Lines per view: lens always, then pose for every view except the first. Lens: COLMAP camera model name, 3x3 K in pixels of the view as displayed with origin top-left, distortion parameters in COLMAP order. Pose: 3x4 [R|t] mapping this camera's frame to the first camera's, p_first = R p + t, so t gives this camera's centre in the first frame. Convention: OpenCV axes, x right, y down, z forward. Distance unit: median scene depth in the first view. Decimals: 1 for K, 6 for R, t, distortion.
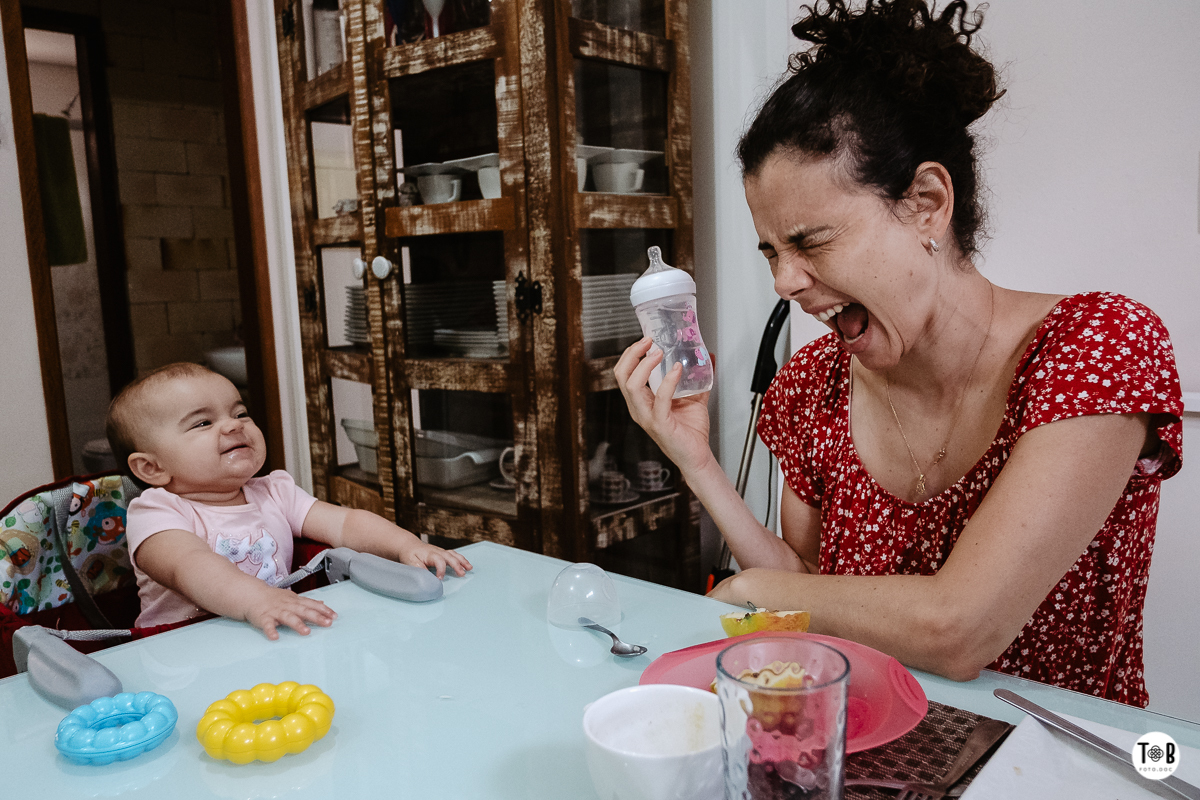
lens RADIAL K [[951.1, 0, 602.6], [0, 951.1, 402.7], [0, 0, 1]] dist [-0.014745, 0.000487]
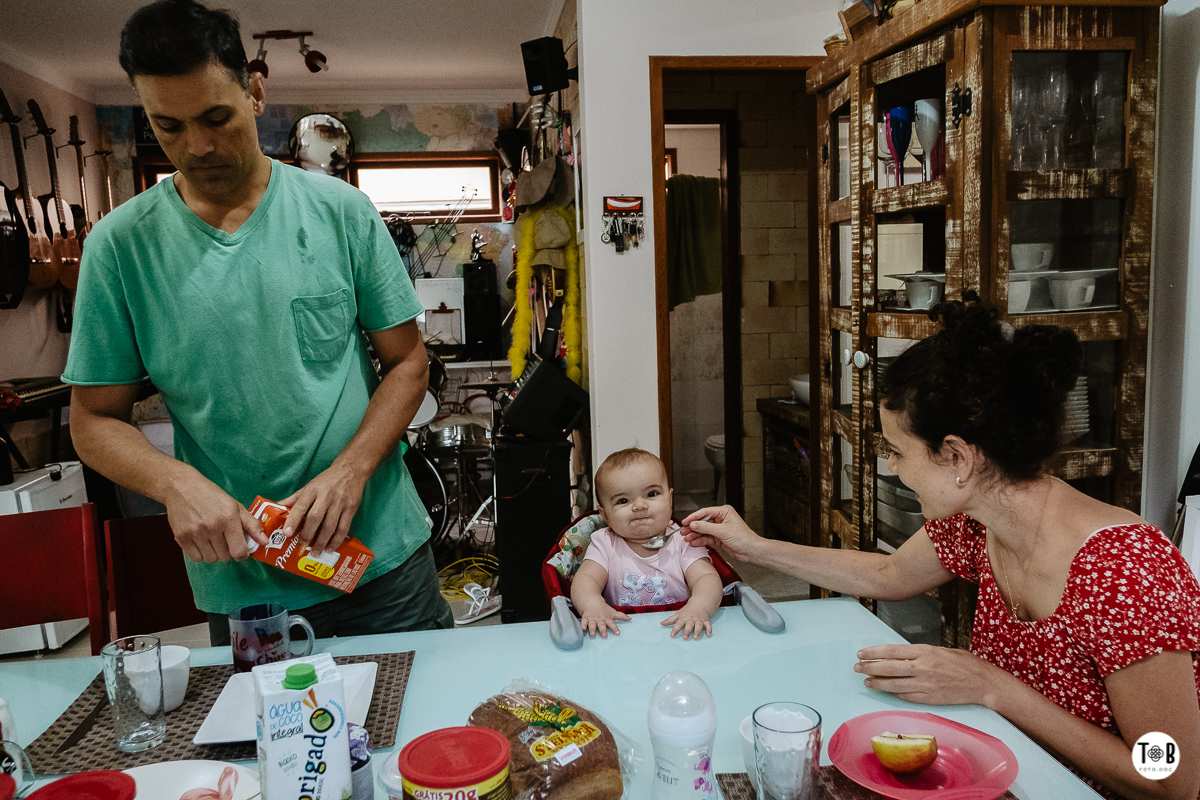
lens RADIAL K [[951.1, 0, 599.6], [0, 951.1, 396.8], [0, 0, 1]] dist [-0.014745, 0.000487]
pose [[0.781853, 0.086668, -0.617409, 0.288977], [-0.078532, 0.996094, 0.040377, -0.118030], [0.618496, 0.016918, 0.785605, -0.220406]]
